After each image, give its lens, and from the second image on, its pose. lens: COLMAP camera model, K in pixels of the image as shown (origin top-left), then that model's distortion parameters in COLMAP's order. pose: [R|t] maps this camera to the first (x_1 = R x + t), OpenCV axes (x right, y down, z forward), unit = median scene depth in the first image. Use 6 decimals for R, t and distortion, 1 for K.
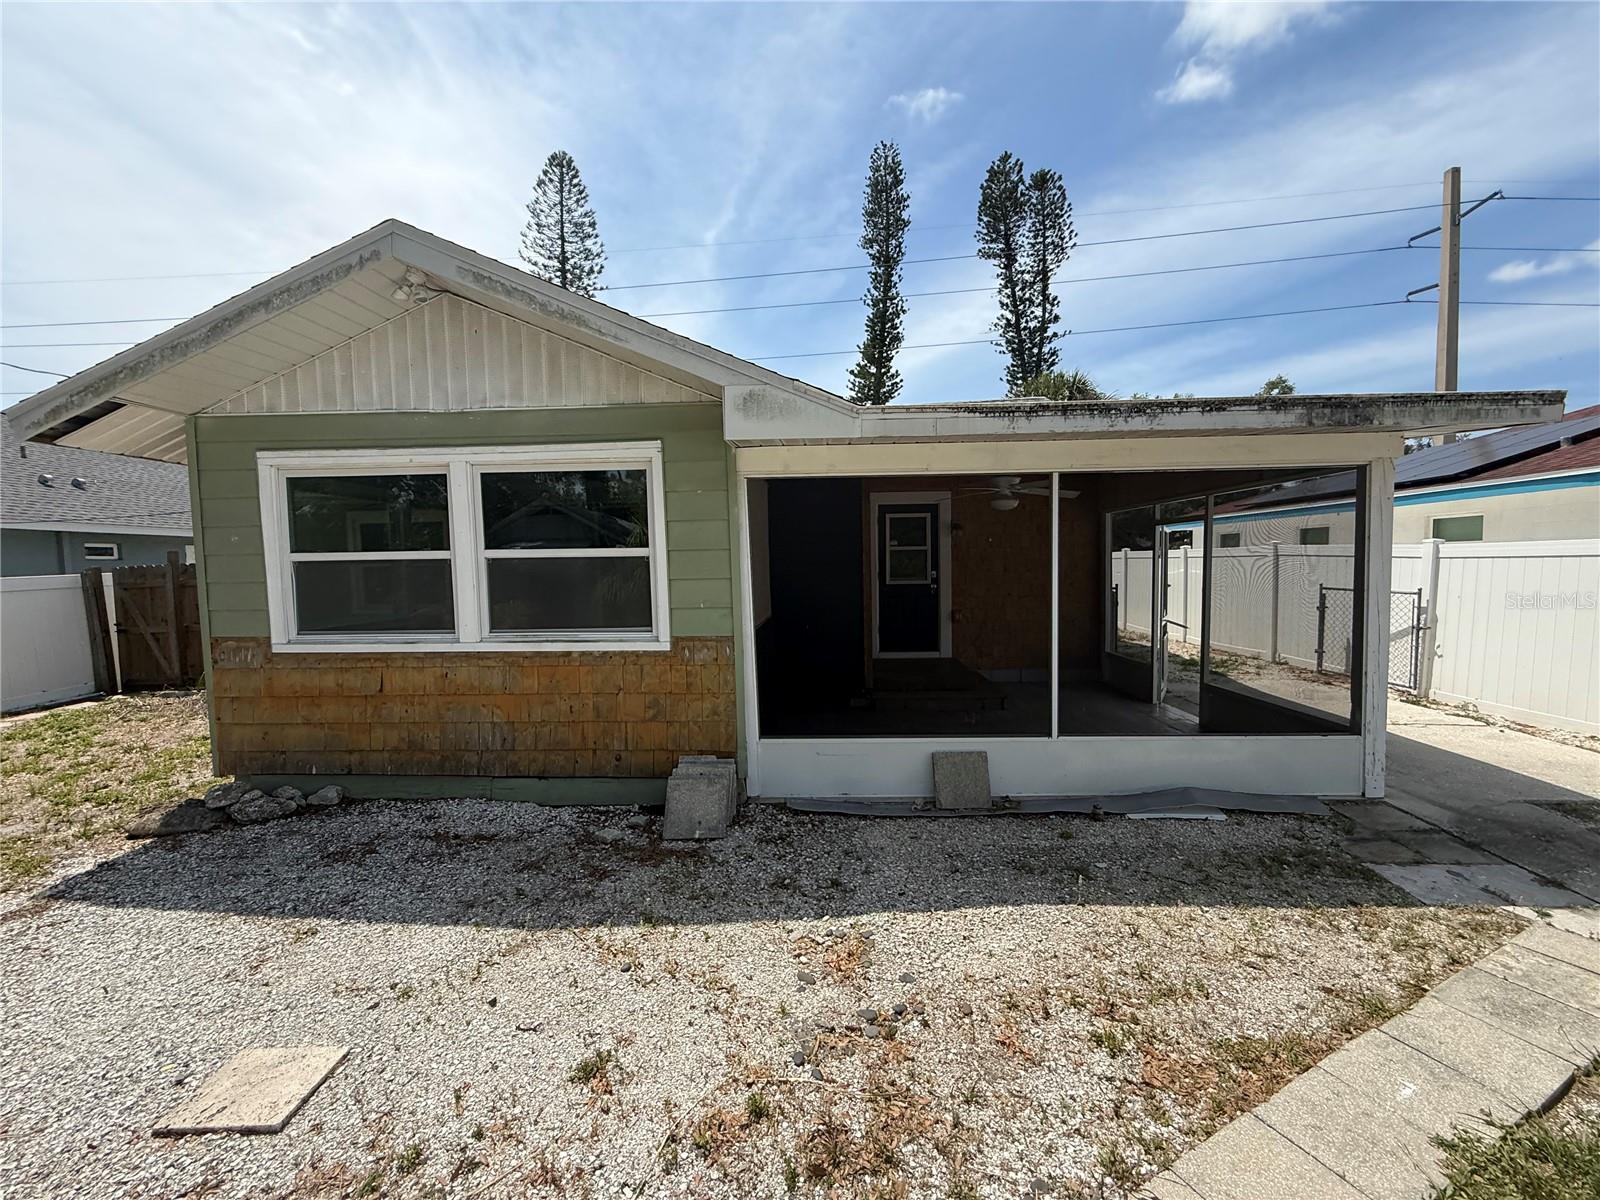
lens RADIAL K [[636.8, 0, 800.7], [0, 636.8, 608.1], [0, 0, 1]] dist [-0.001712, -0.000663]
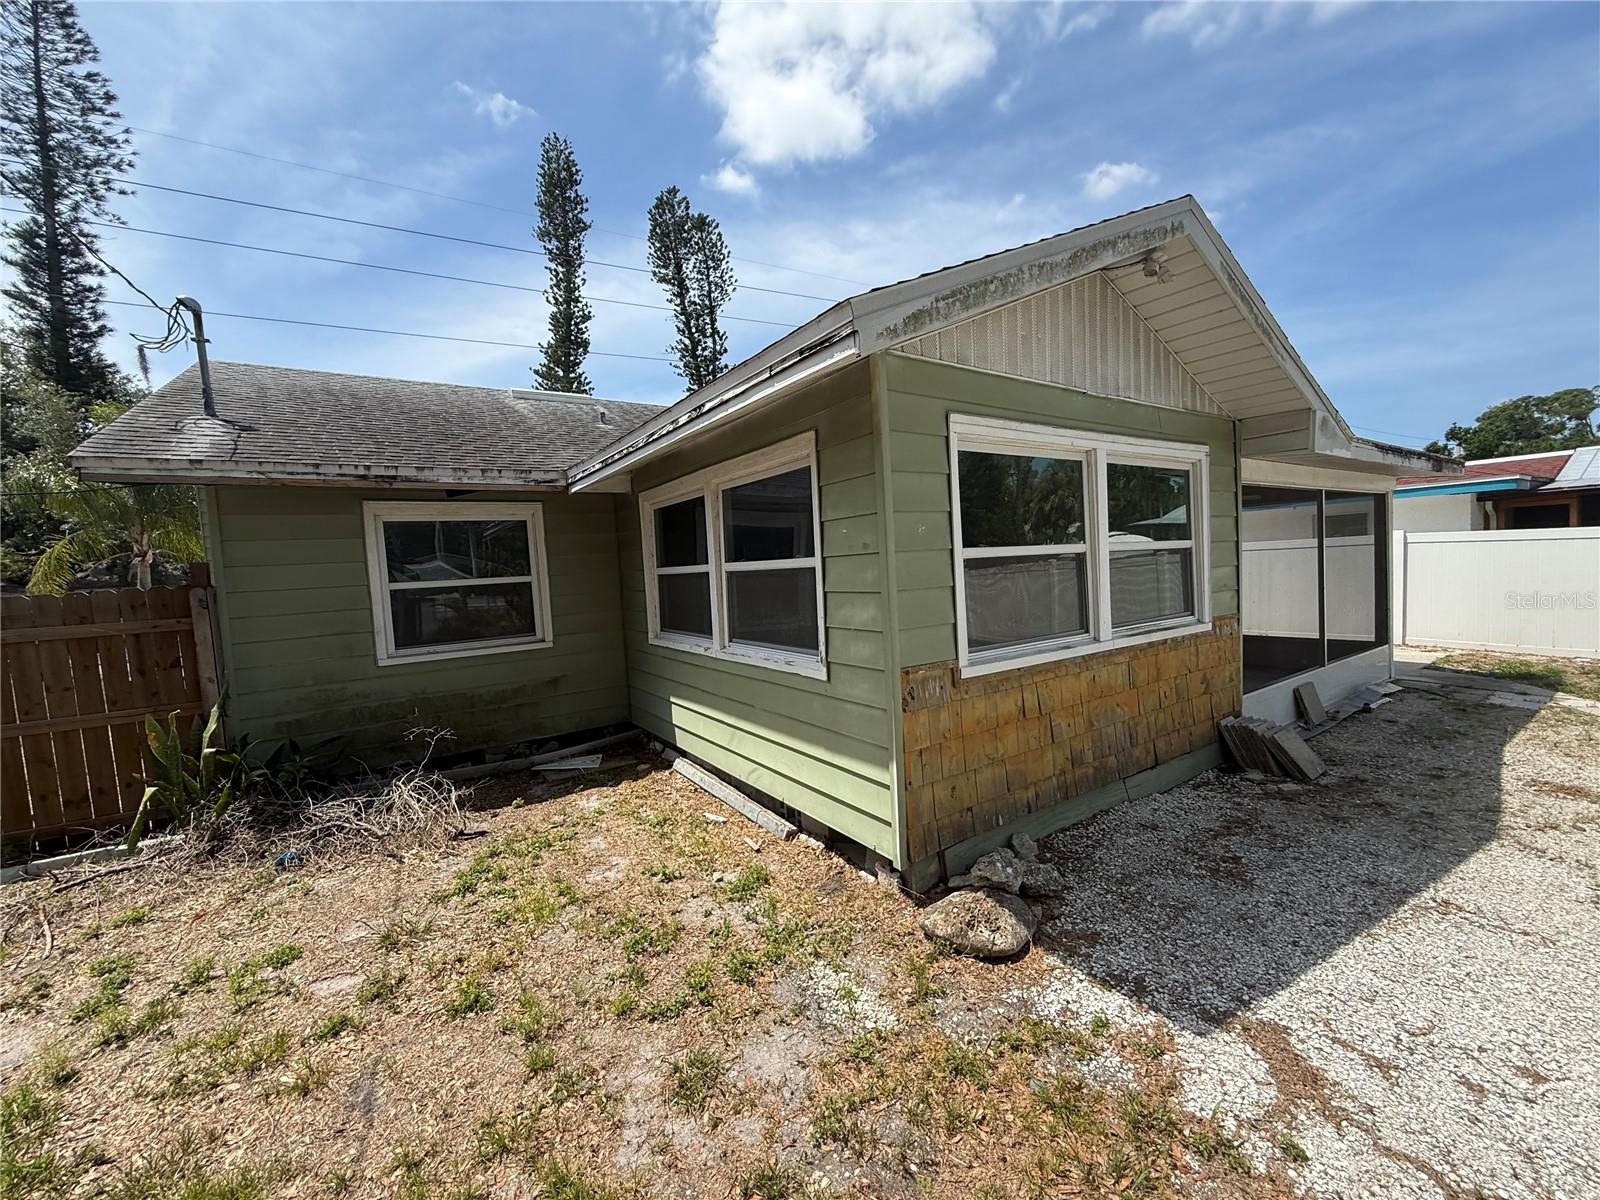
lens RADIAL K [[636.8, 0, 801.8], [0, 636.8, 603.7], [0, 0, 1]] dist [-0.001712, -0.000663]
pose [[0.807960, -0.059057, 0.586270, -0.169804], [0.078168, 0.996913, -0.007303, -0.003352], [-0.584029, 0.051728, 0.810083, 0.058754]]
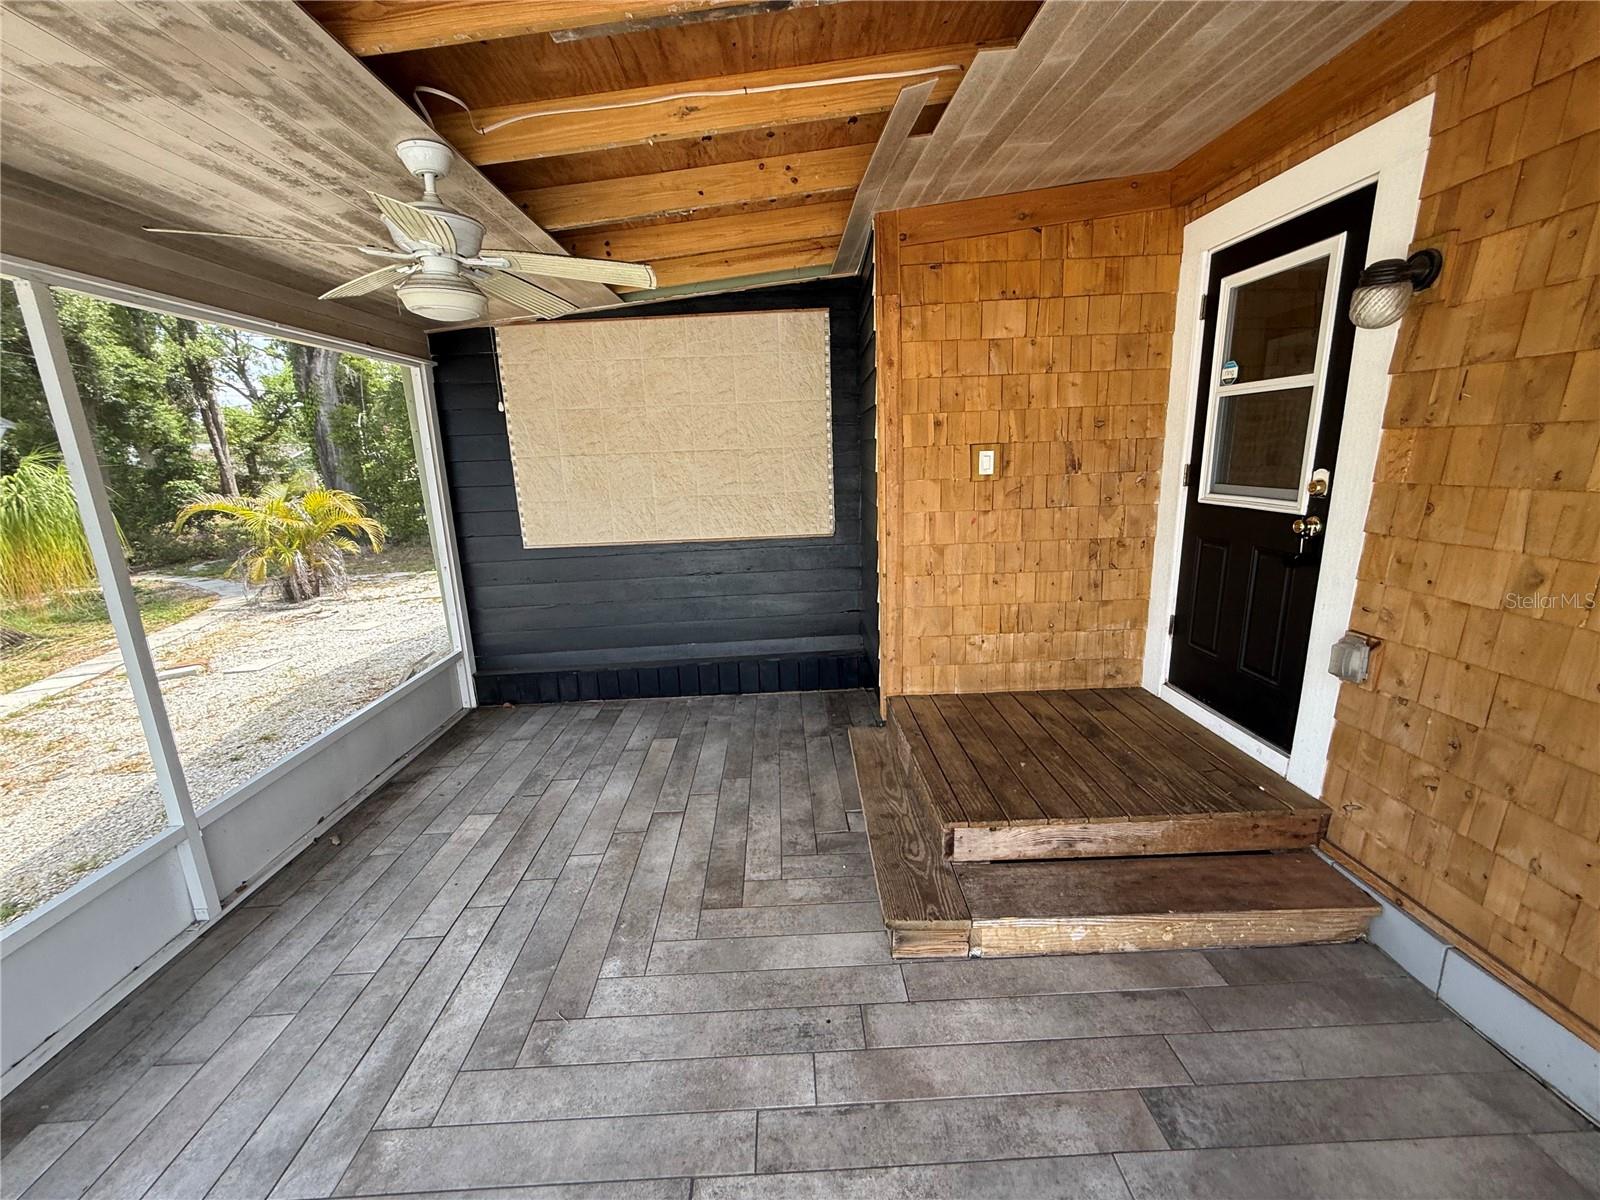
lens RADIAL K [[636.8, 0, 794.1], [0, 636.8, 591.6], [0, 0, 1]] dist [-0.001712, -0.000663]
pose [[0.065363, 0.255712, -0.964541, 0.105694], [-0.012607, 0.966742, 0.255442, -0.016882], [0.997782, -0.004536, 0.066413, 0.173257]]
